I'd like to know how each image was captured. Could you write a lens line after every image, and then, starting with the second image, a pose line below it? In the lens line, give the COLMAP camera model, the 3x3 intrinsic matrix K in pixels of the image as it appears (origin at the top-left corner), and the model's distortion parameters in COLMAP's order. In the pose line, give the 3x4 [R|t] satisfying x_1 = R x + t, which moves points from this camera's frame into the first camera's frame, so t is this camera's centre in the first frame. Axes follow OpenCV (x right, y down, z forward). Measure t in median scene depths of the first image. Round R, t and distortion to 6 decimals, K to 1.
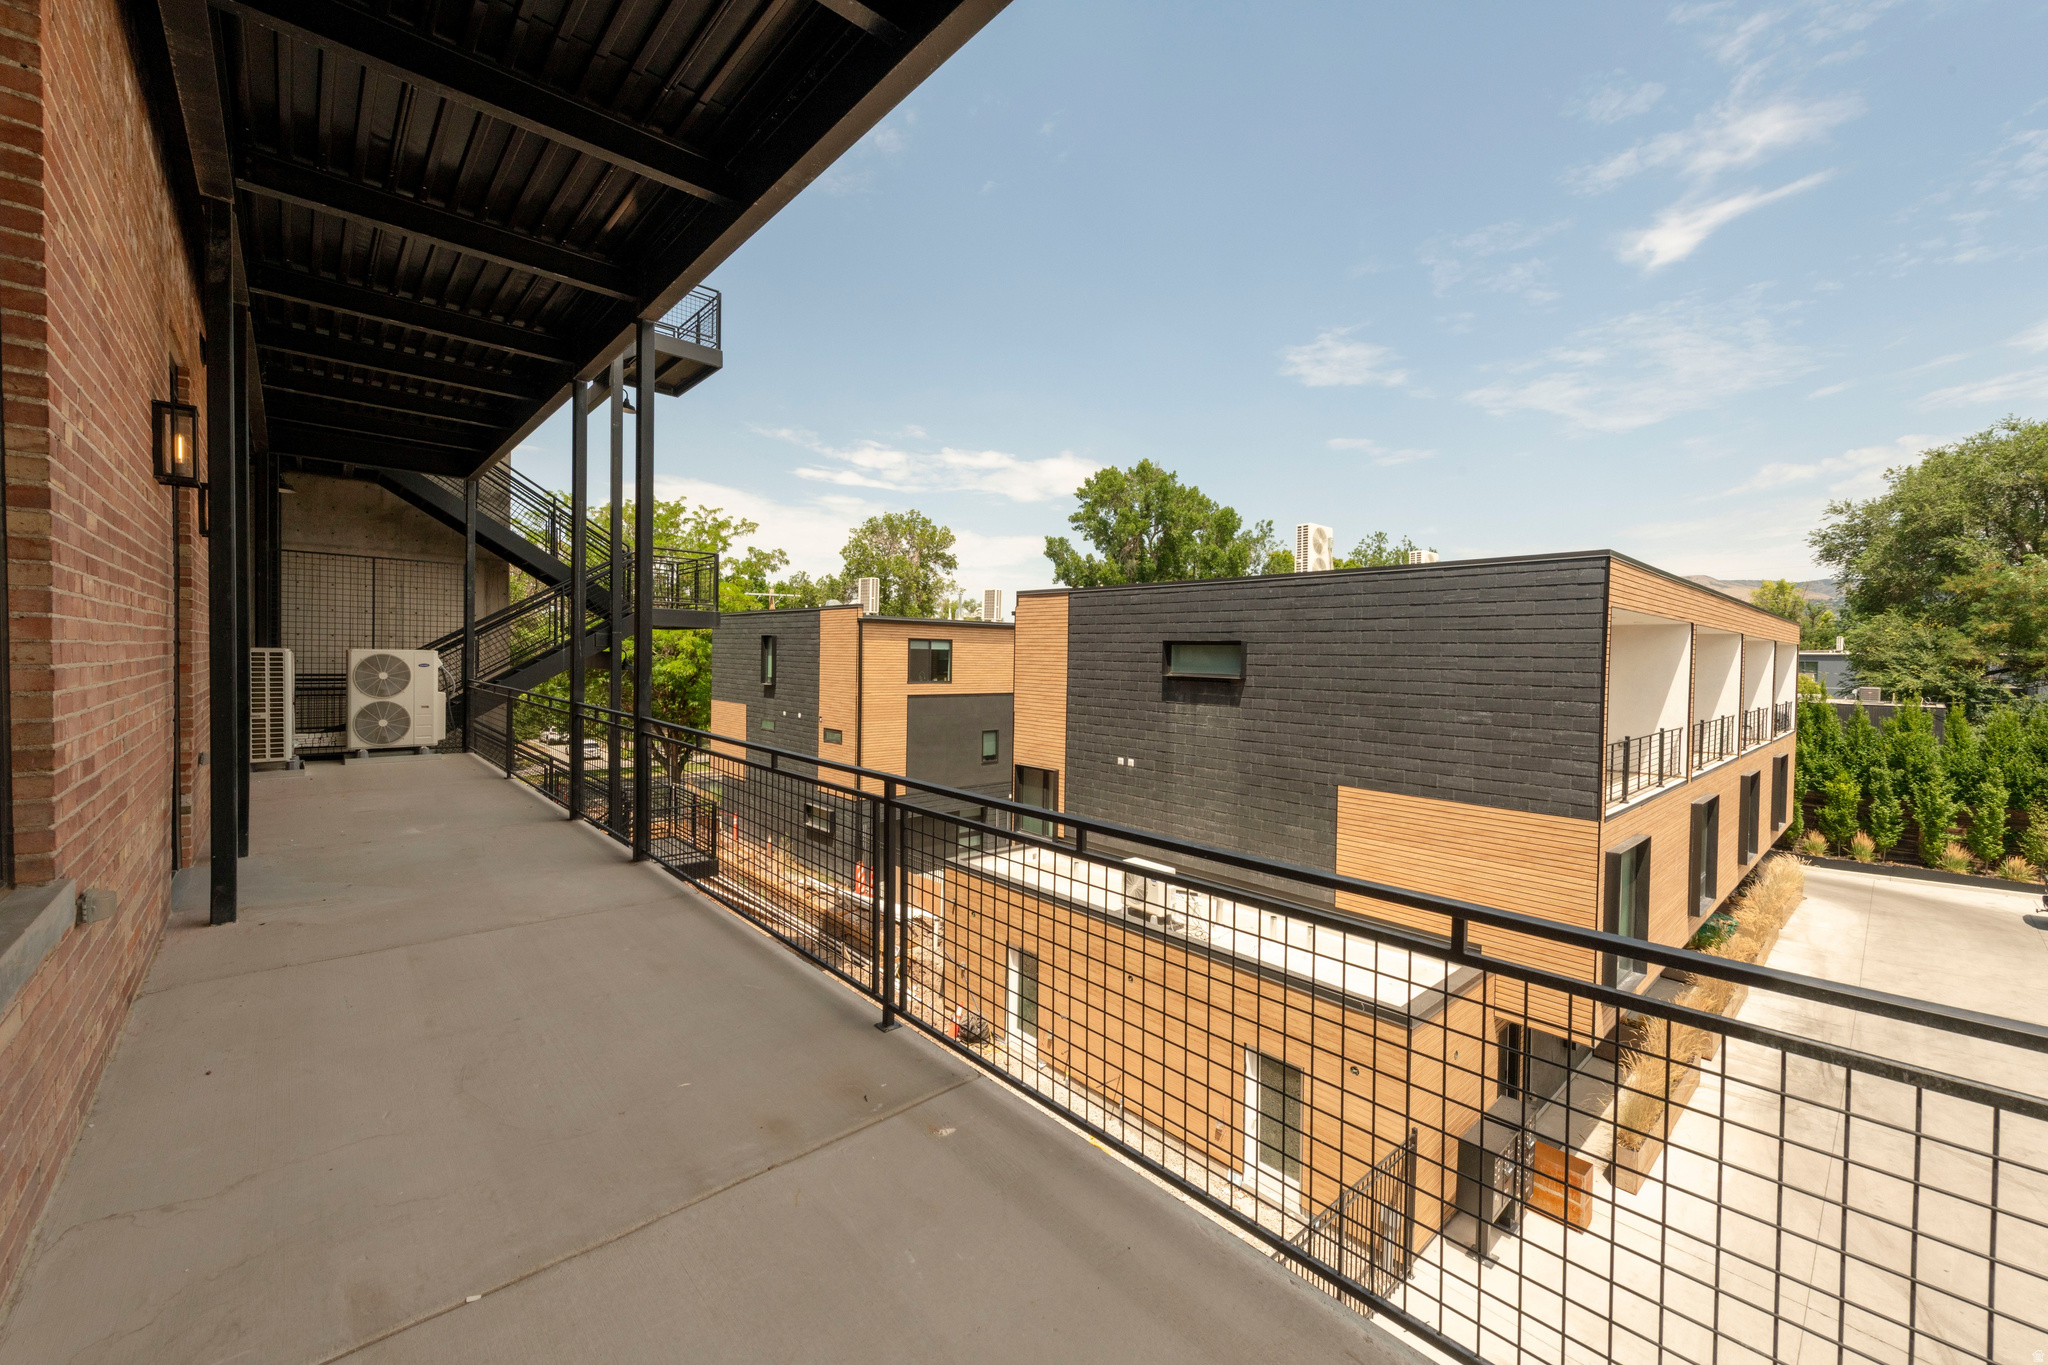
lens RADIAL K [[799.6, 0, 1031.5], [0, 799.6, 664.3], [0, 0, 1]] dist [0.014738, -0.003674]
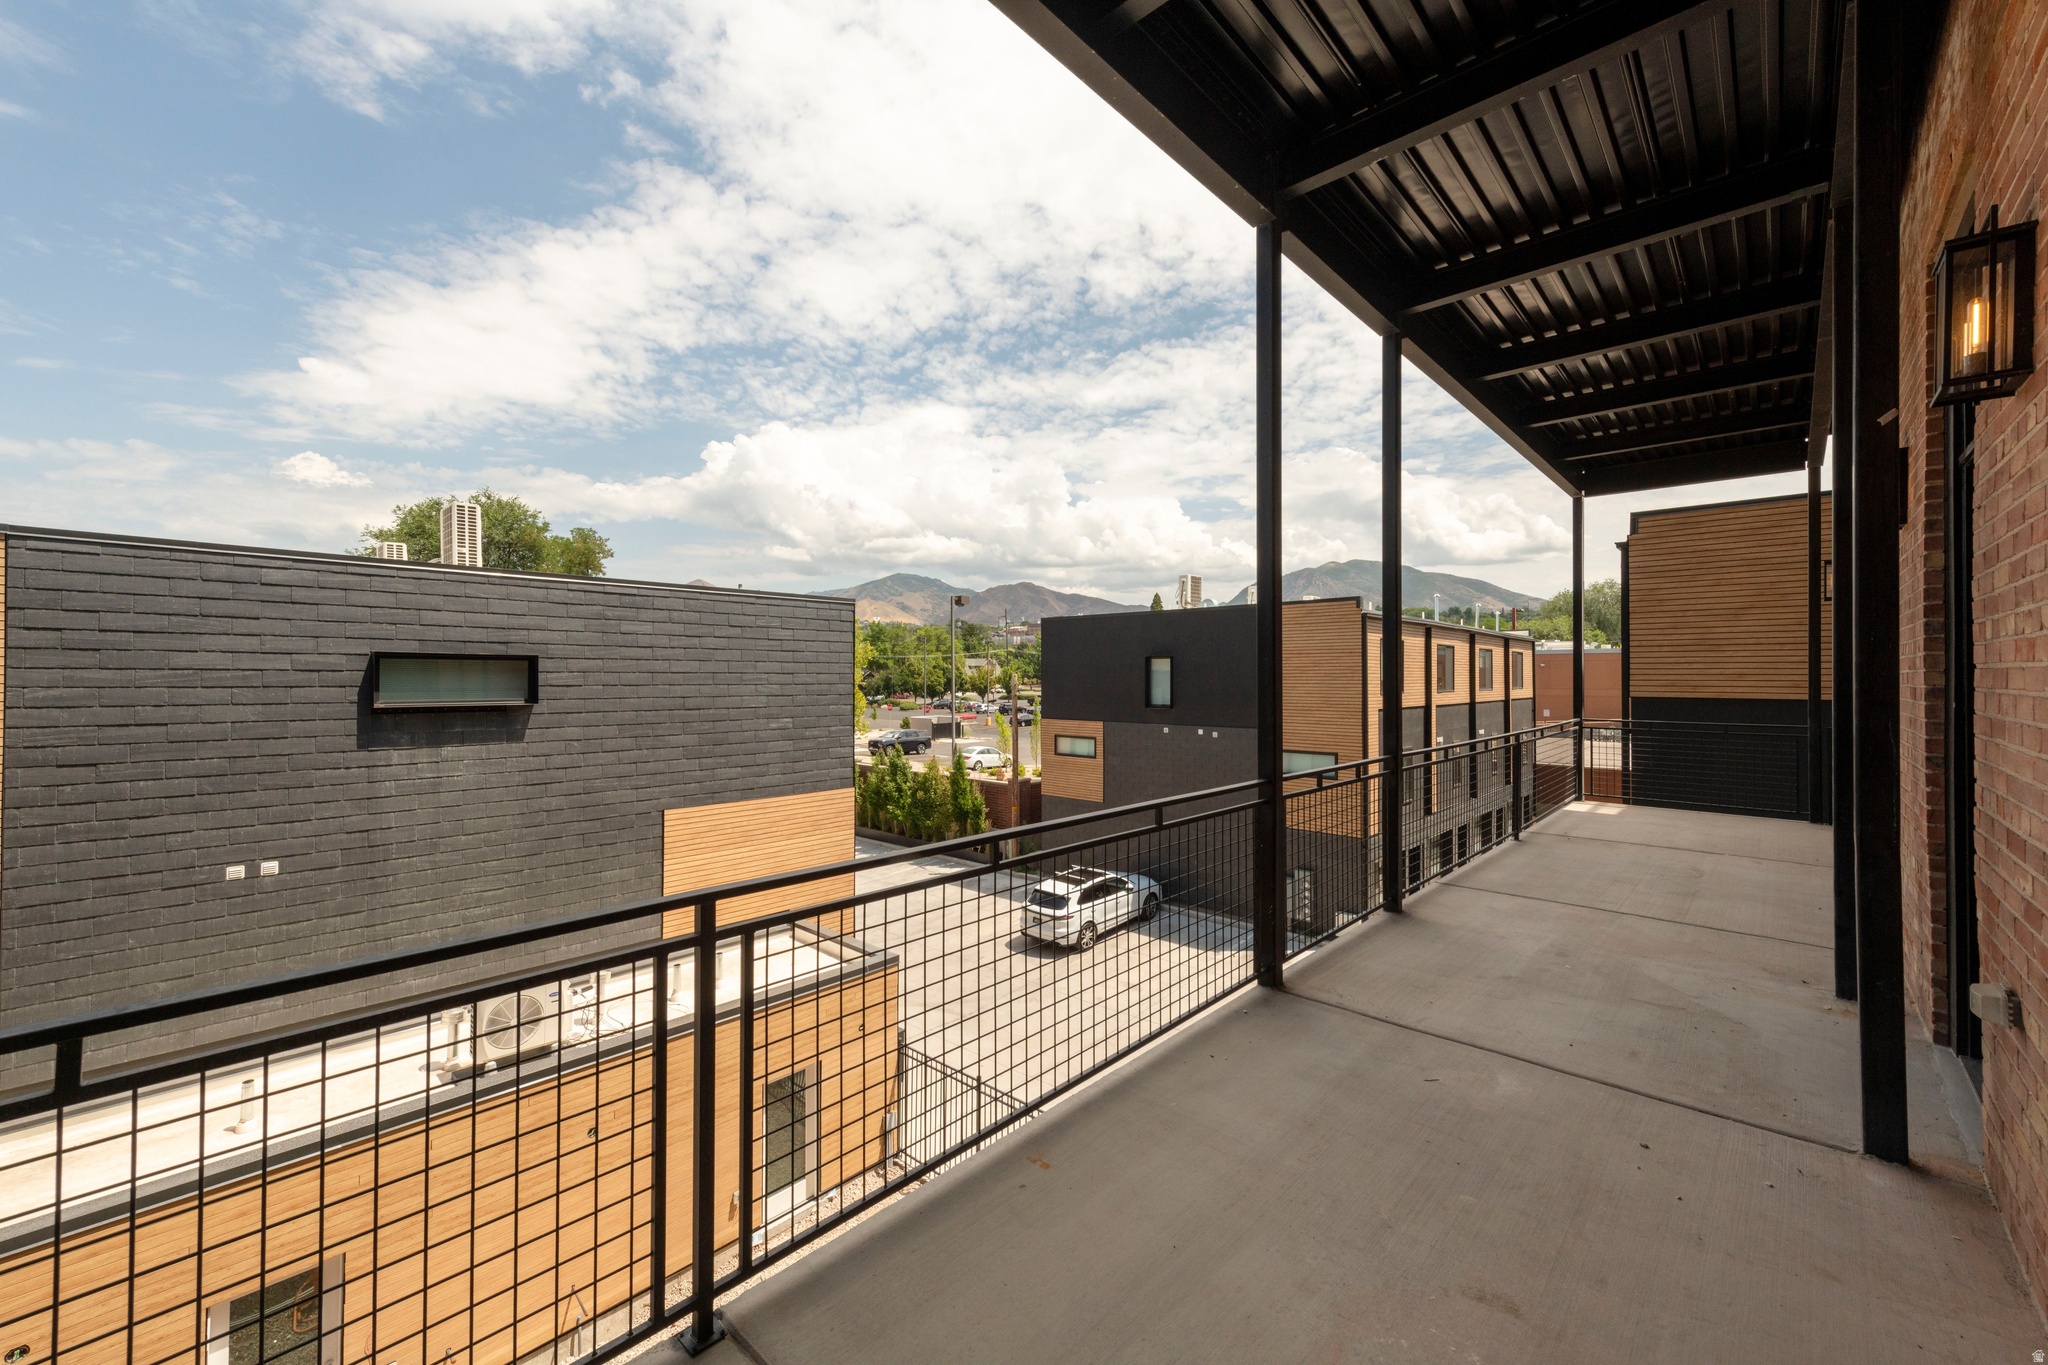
lens RADIAL K [[799.6, 0, 1029.5], [0, 799.6, 682.1], [0, 0, 1]] dist [0.014738, -0.003674]
pose [[-0.092309, -0.022705, 0.995472, -0.583294], [0.009629, 0.999673, 0.023694, -0.018570], [-0.995684, 0.011772, -0.092060, 0.632189]]
